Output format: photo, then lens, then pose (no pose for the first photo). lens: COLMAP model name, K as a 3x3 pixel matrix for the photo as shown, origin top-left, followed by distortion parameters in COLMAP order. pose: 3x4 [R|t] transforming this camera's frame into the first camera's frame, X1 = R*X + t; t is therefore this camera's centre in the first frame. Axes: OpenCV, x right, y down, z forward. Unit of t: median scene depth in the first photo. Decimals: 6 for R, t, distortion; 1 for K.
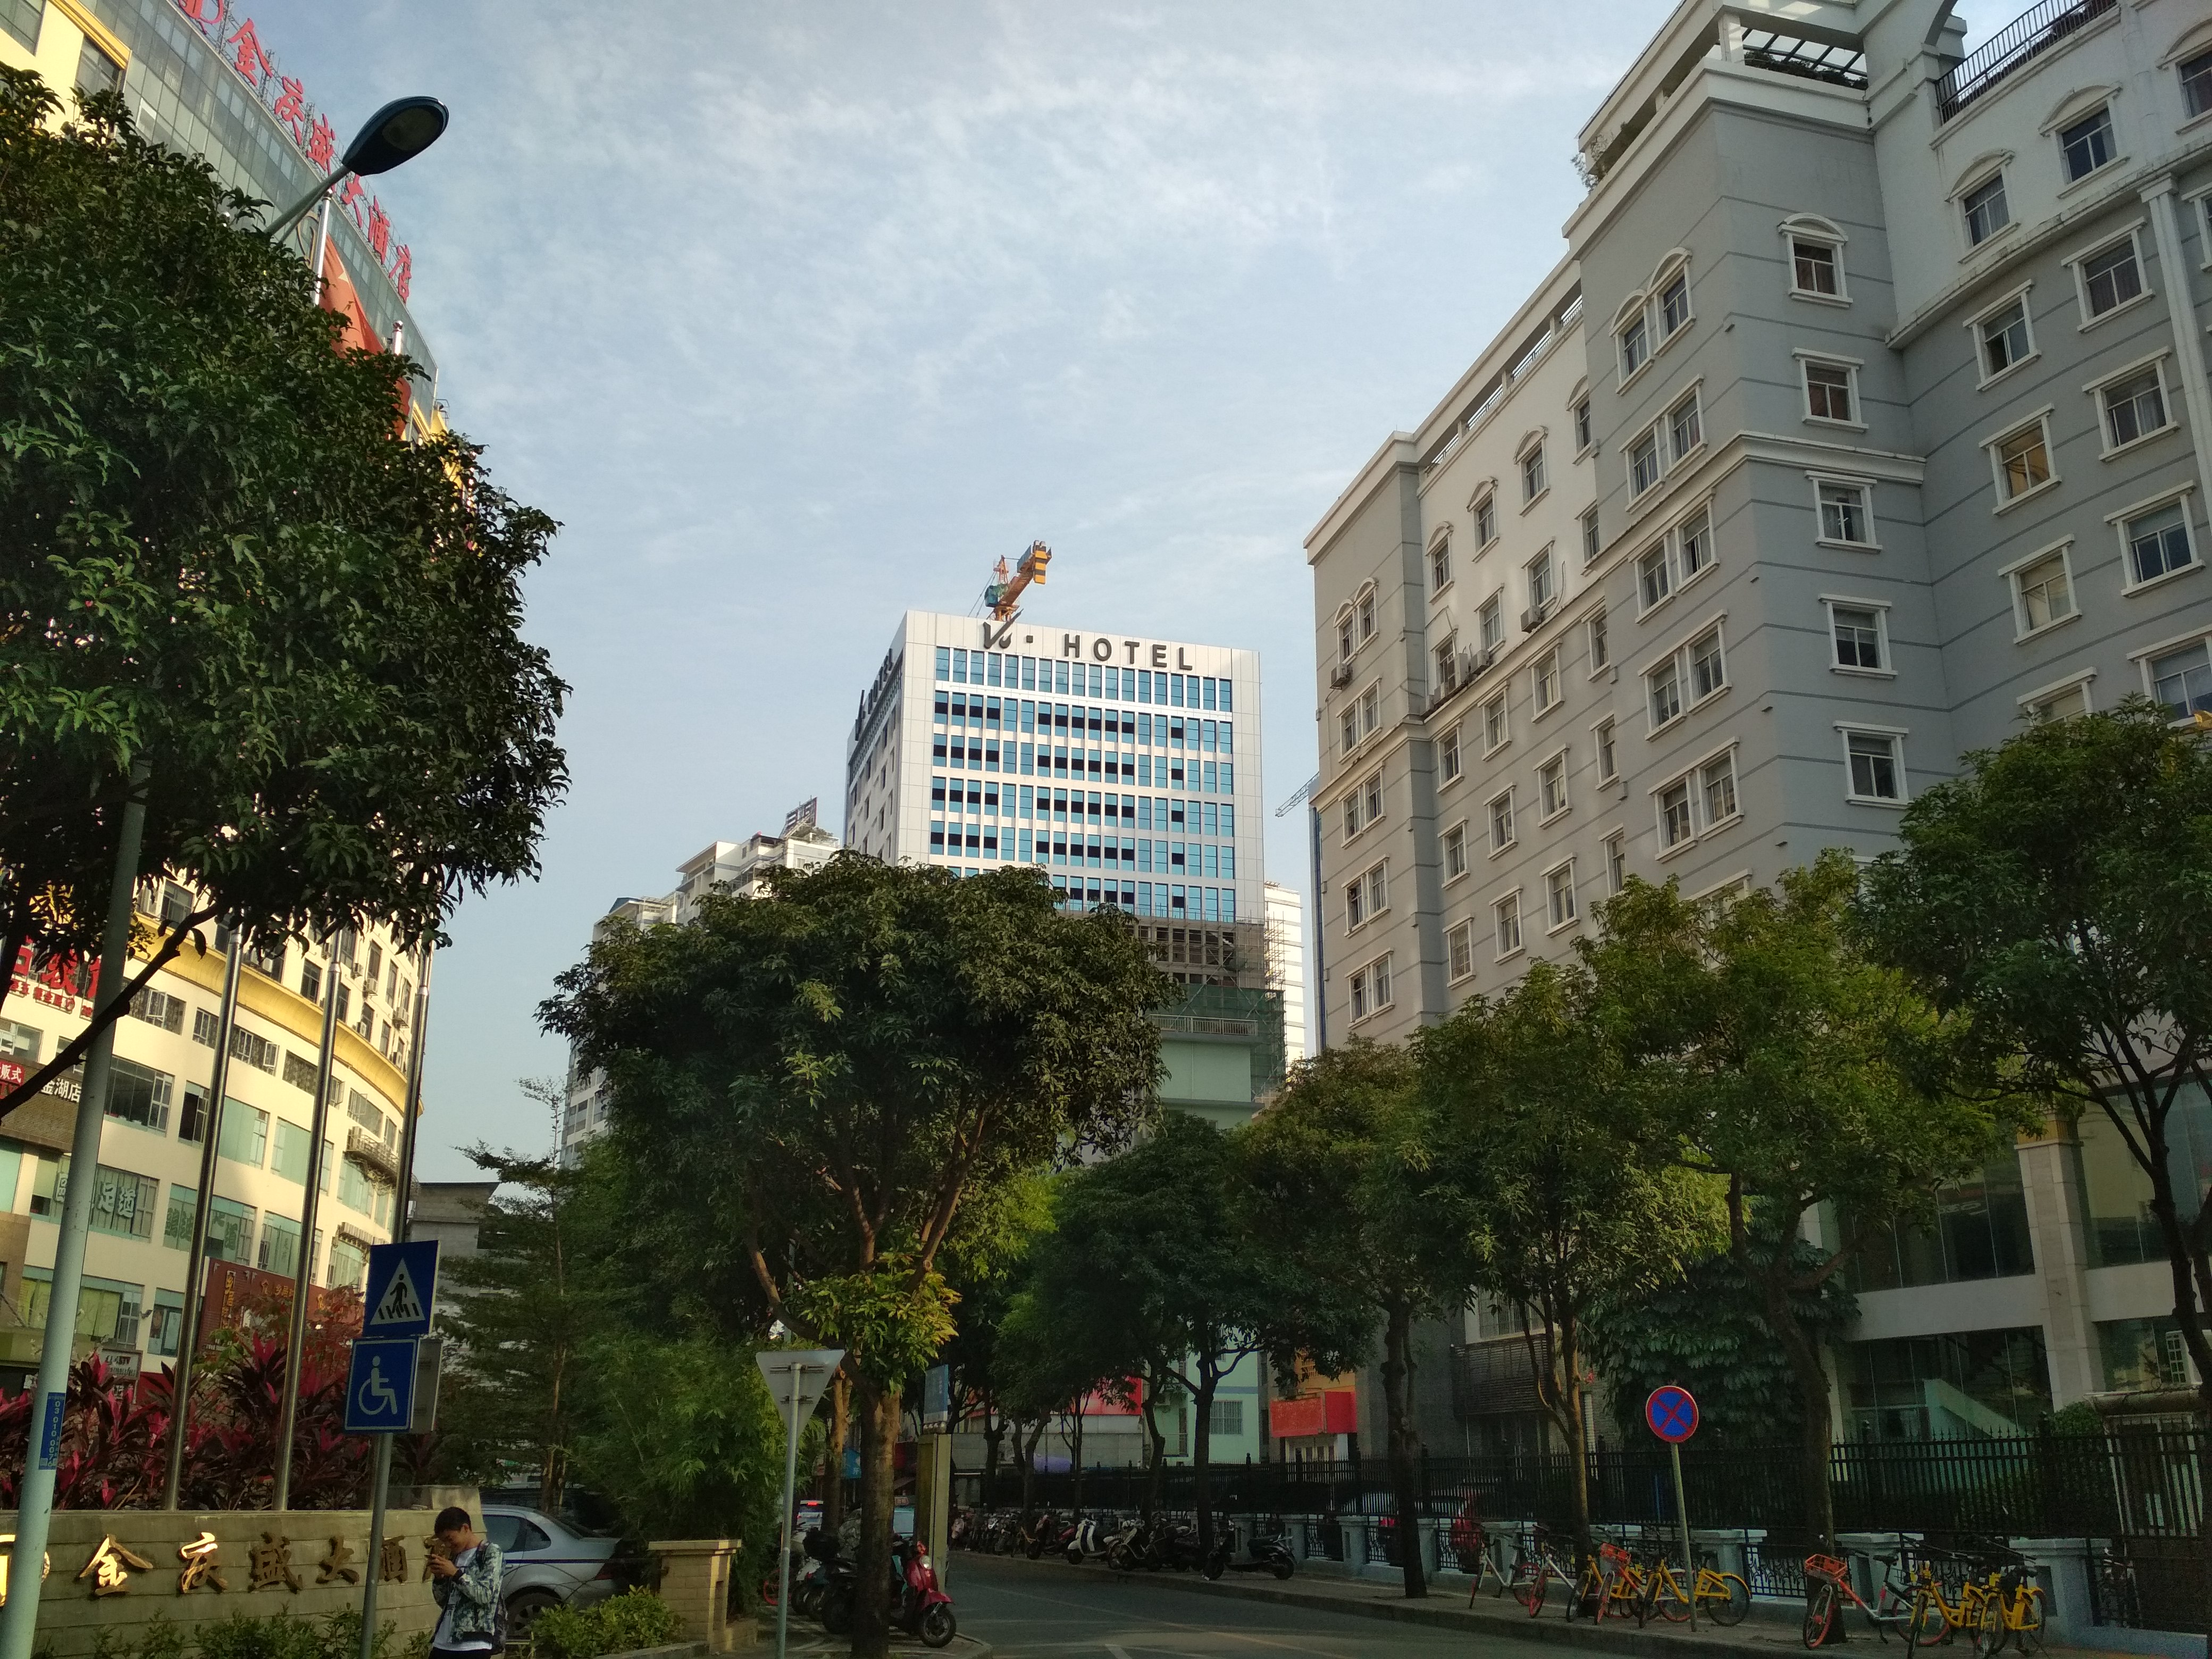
lens RADIAL K [[2004.5, 0, 1105.0], [0, 2004.5, 835.3], [0, 0, 1]] dist [0.048401, -0.036572]
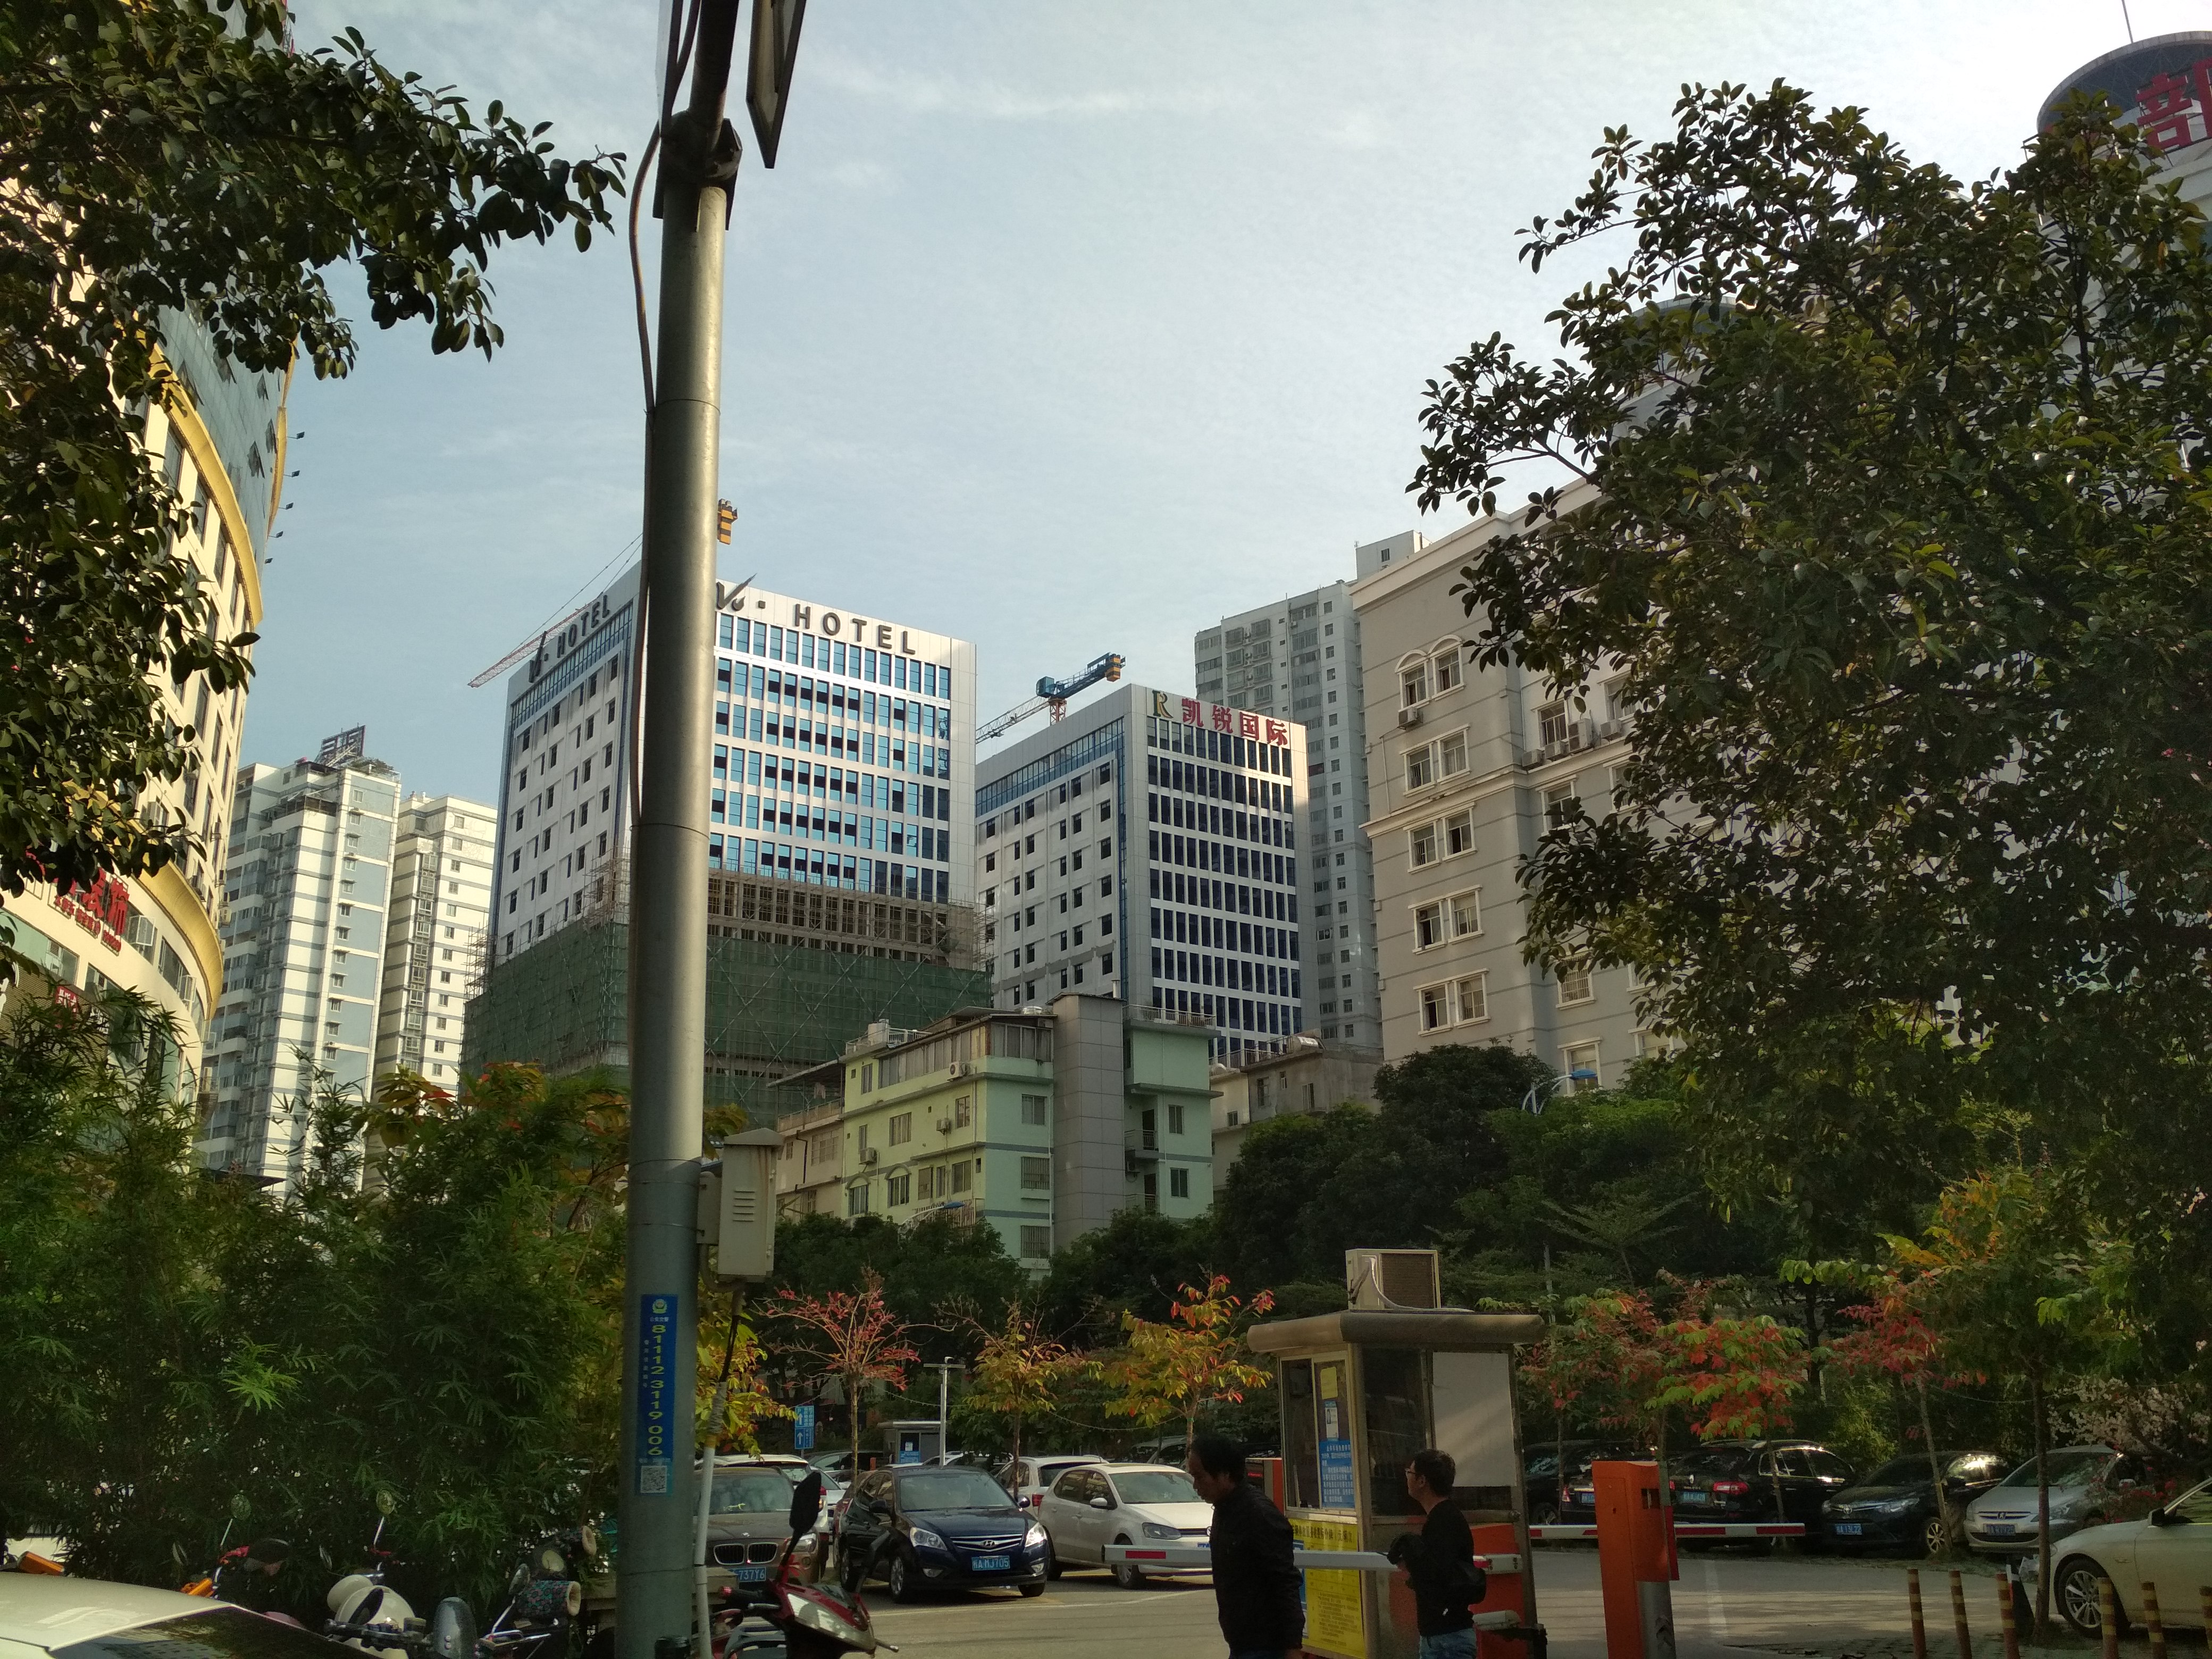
lens RADIAL K [[2004.5, 0, 1109.1], [0, 2004.5, 828.6], [0, 0, 1]] dist [0.048401, -0.036572]
pose [[0.936248, 0.087472, 0.340278, -0.207231], [-0.091728, 0.995778, -0.003594, 0.000555], [-0.339155, -0.027848, 0.940318, 0.001857]]
